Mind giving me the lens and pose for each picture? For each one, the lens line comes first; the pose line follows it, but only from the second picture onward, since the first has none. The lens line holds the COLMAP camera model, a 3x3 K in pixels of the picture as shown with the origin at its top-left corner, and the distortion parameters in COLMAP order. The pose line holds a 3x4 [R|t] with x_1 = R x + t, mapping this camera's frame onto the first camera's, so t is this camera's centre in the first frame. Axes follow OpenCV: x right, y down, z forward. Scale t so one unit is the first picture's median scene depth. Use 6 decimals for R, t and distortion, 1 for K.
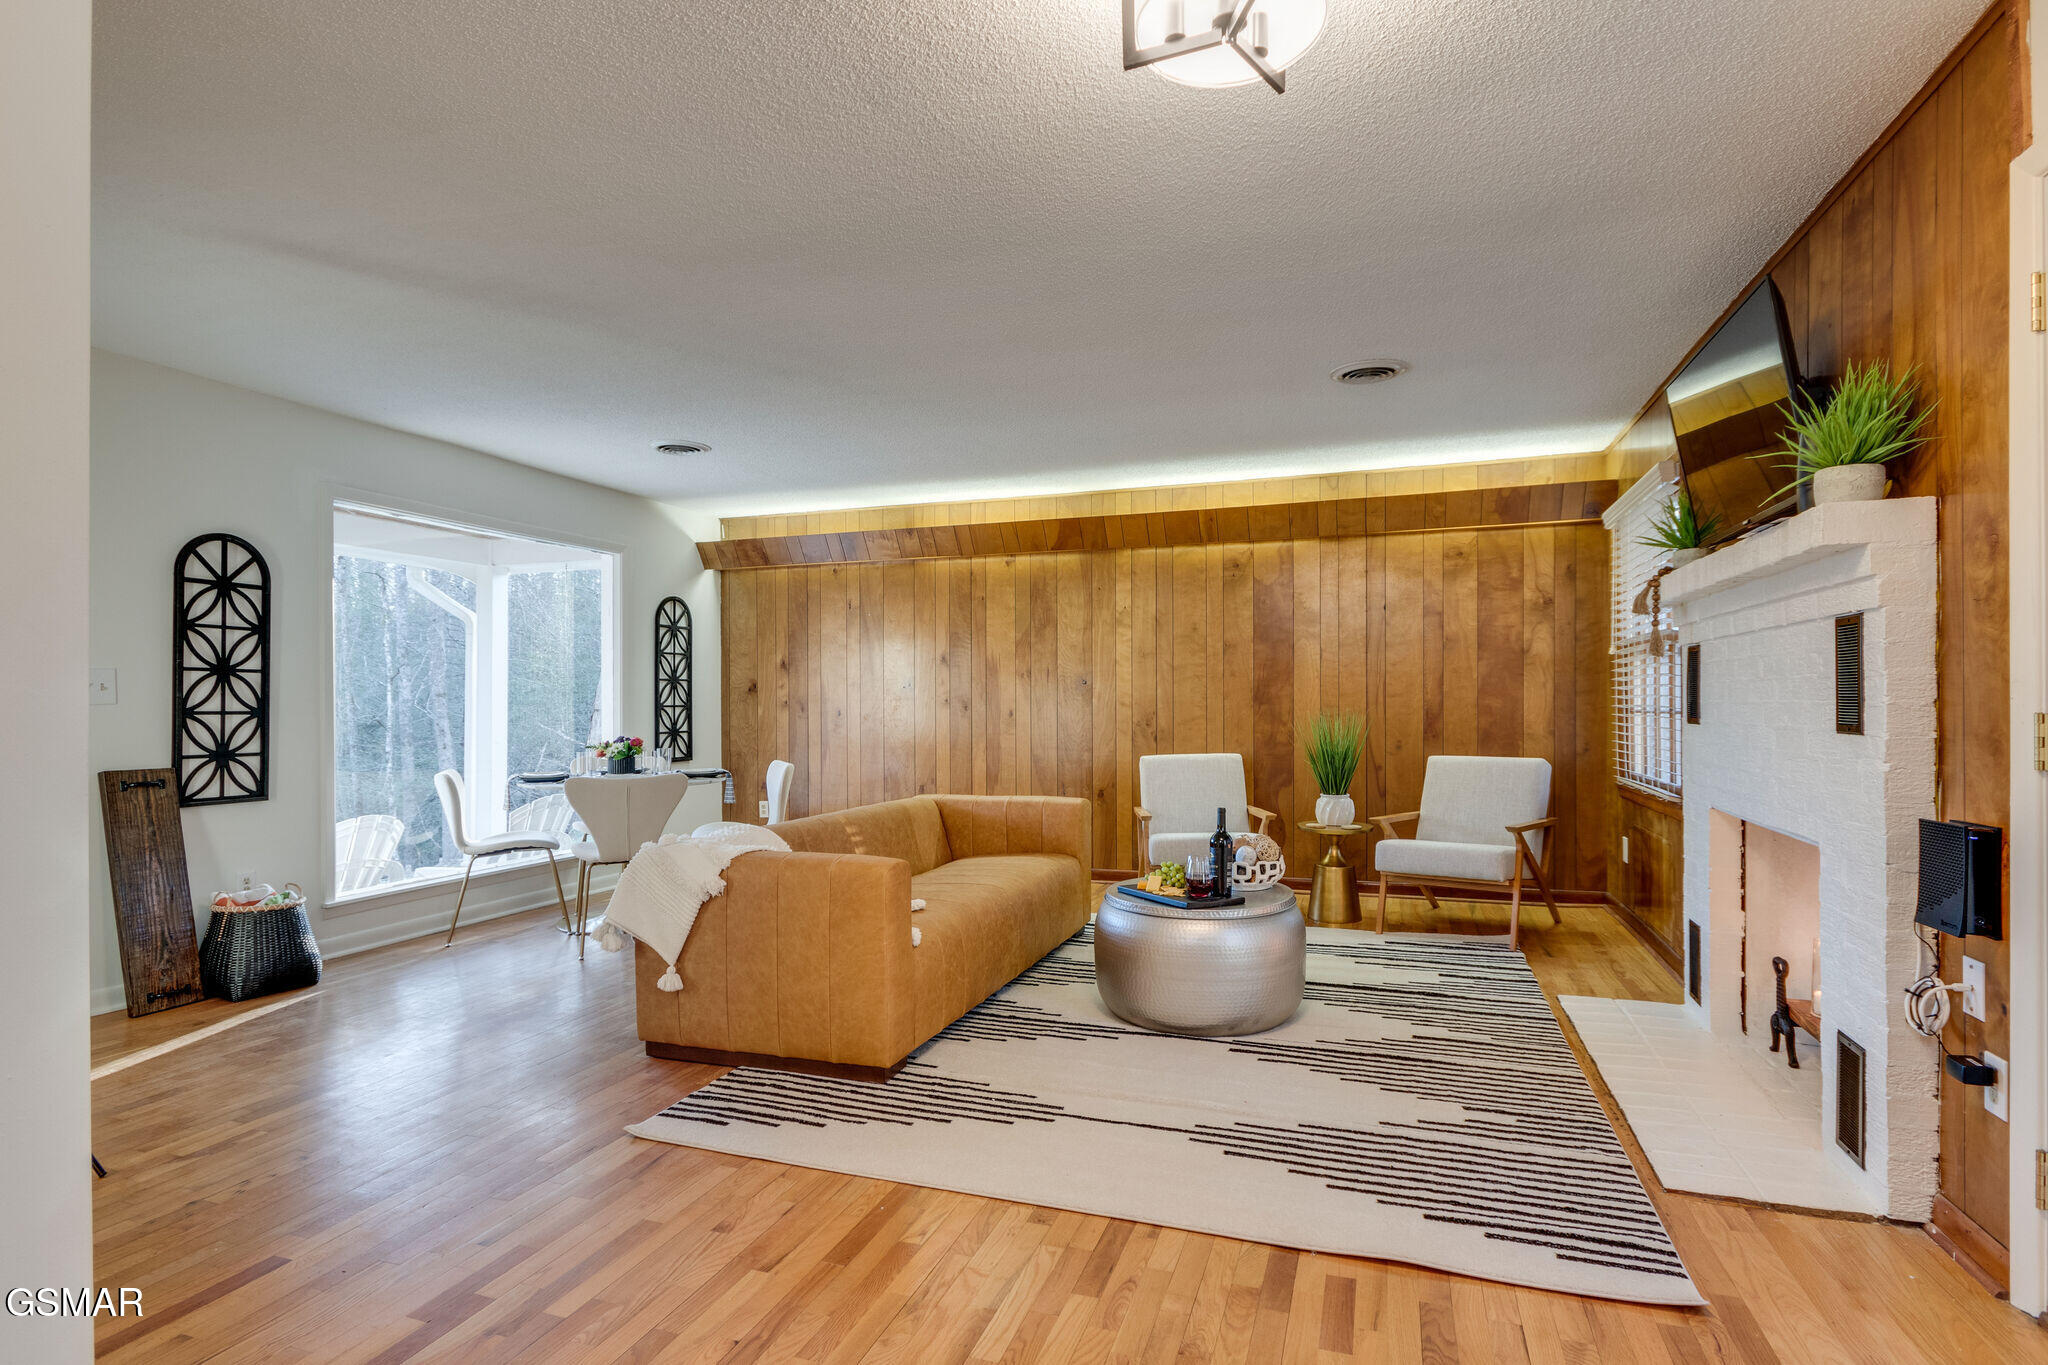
lens RADIAL K [[1042.7, 0, 1024.0], [0, 1042.7, 682.5], [0, 0, 1]] dist [-0.001475, -0.000547]
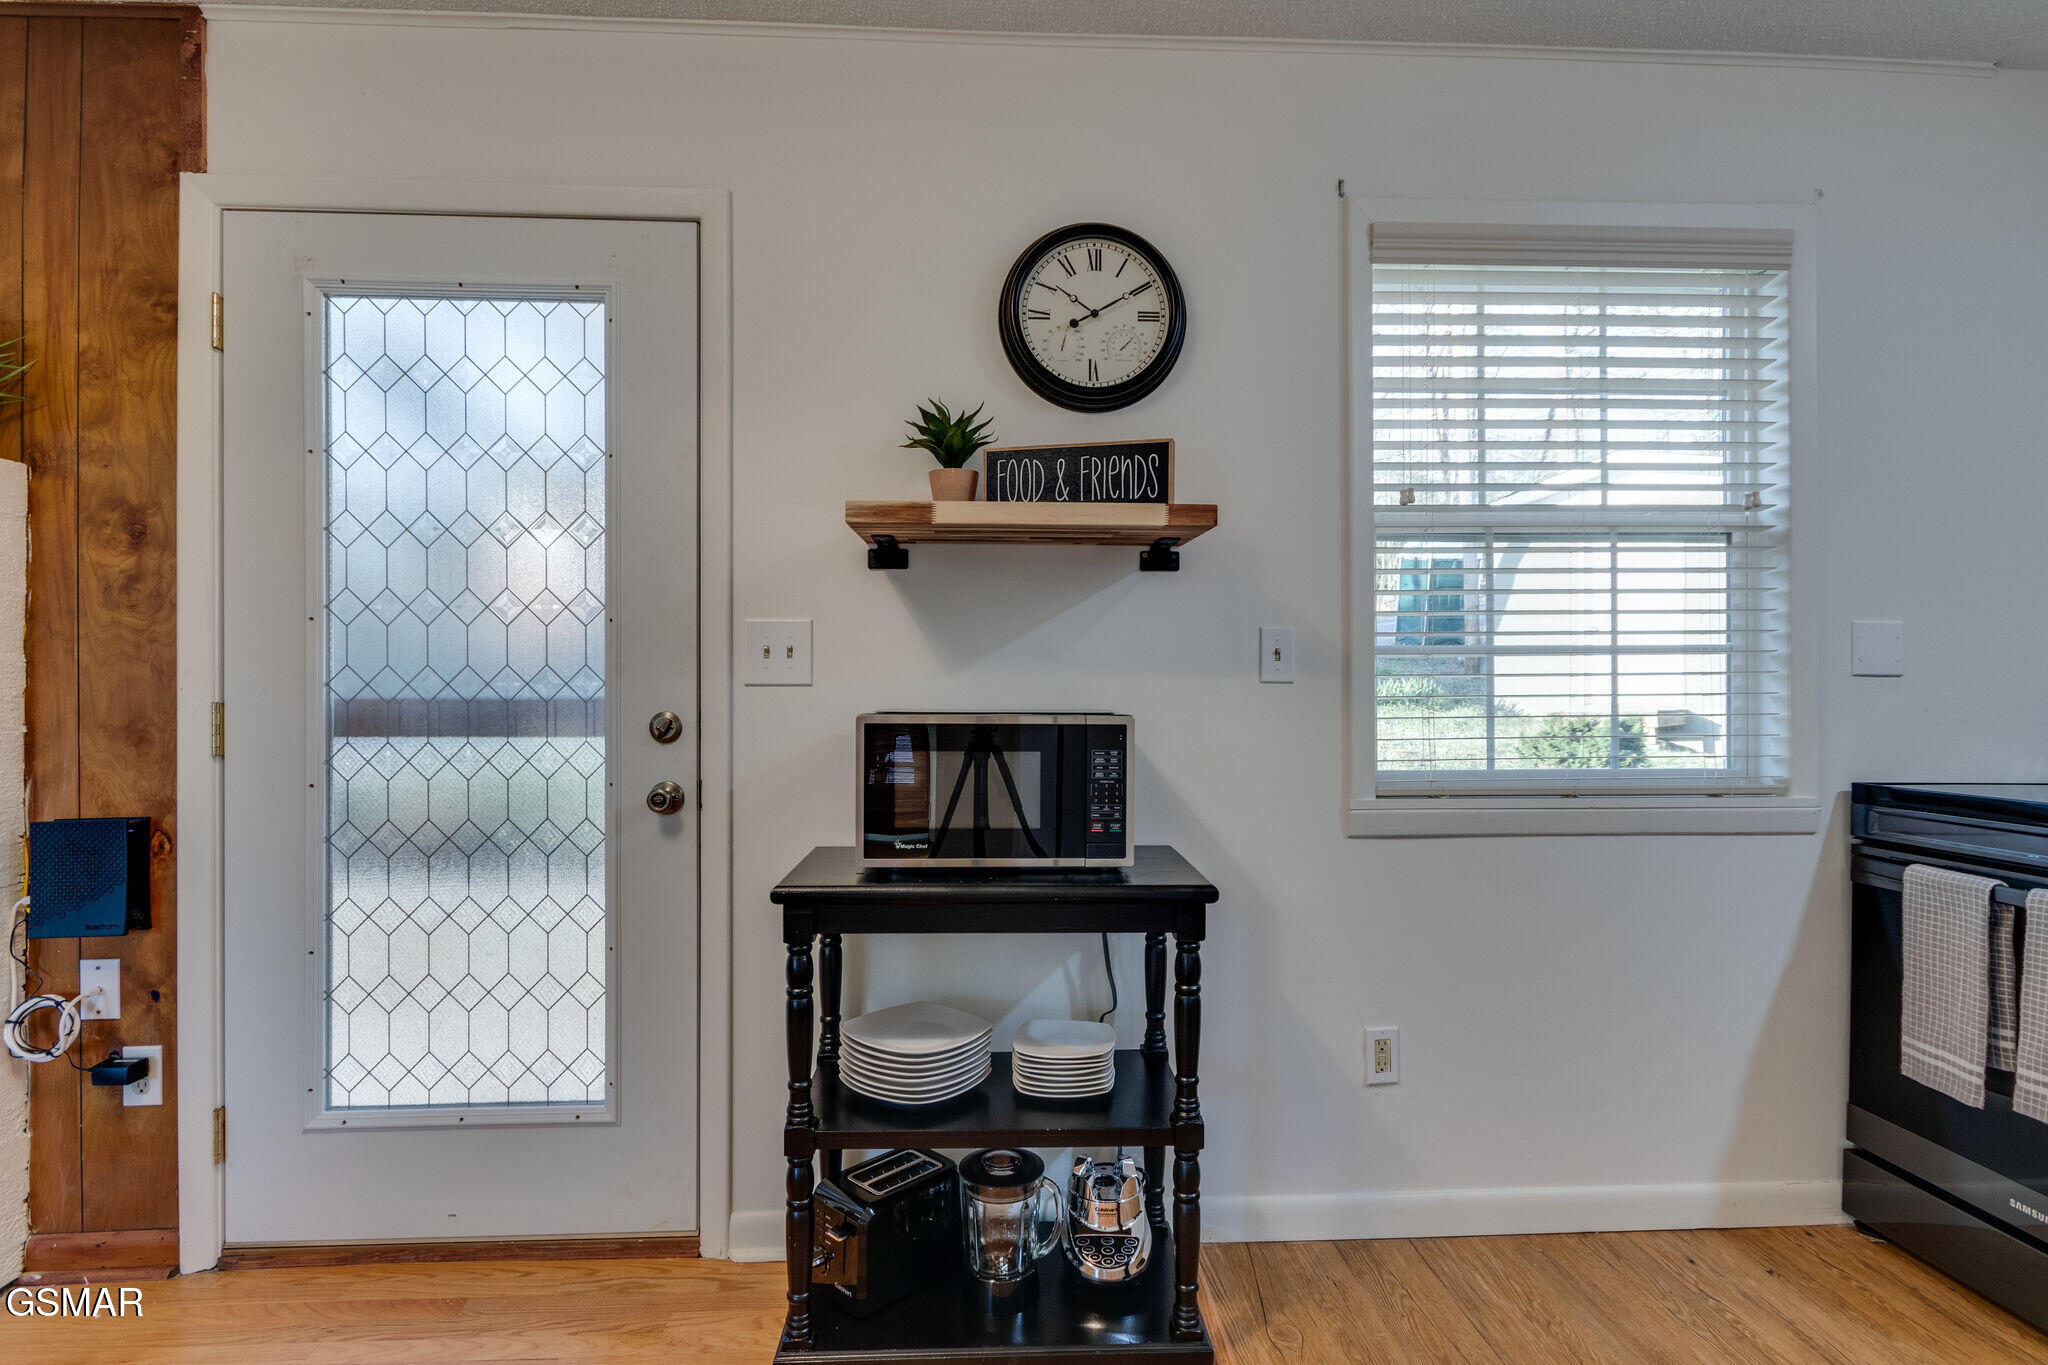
lens RADIAL K [[1042.7, 0, 1024.0], [0, 1042.7, 682.5], [0, 0, 1]] dist [-0.001475, -0.000547]
pose [[-0.368618, 0.010515, 0.929522, -0.299146], [-0.013065, 0.999779, -0.016490, 0.014335], [-0.929489, -0.018222, -0.368399, 0.564181]]
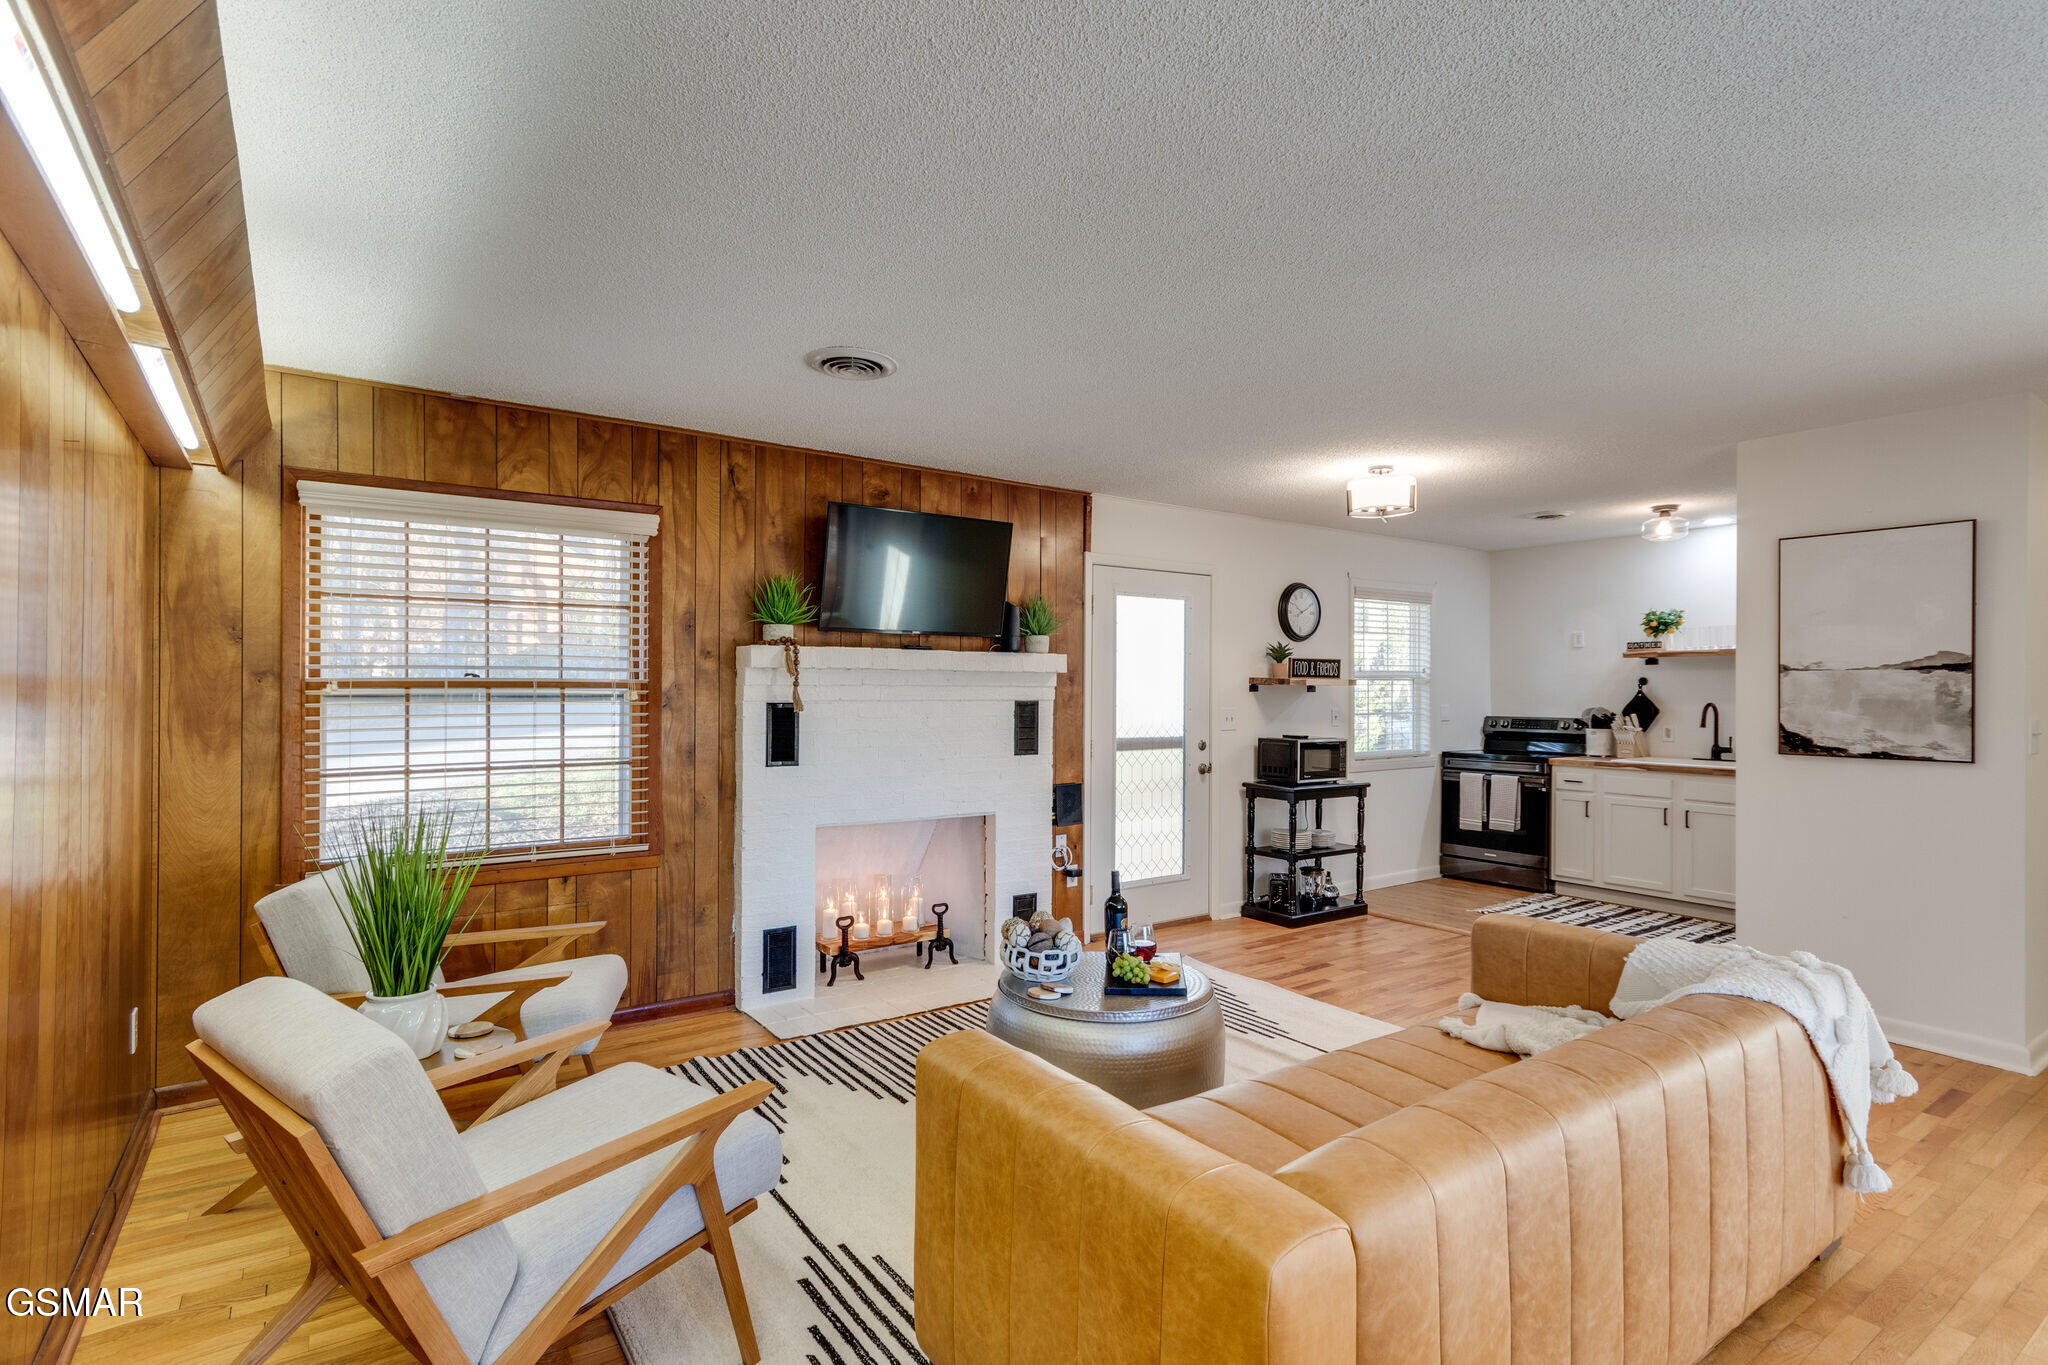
lens RADIAL K [[993.4, 0, 1024.0], [0, 993.4, 682.5], [0, 0, 1]] dist [0.000319, 0.000022]
pose [[-0.810707, 0.007137, 0.585408, -0.490140], [-0.008847, 0.999662, -0.024439, -0.057673], [-0.585385, -0.024992, -0.810370, 3.077537]]
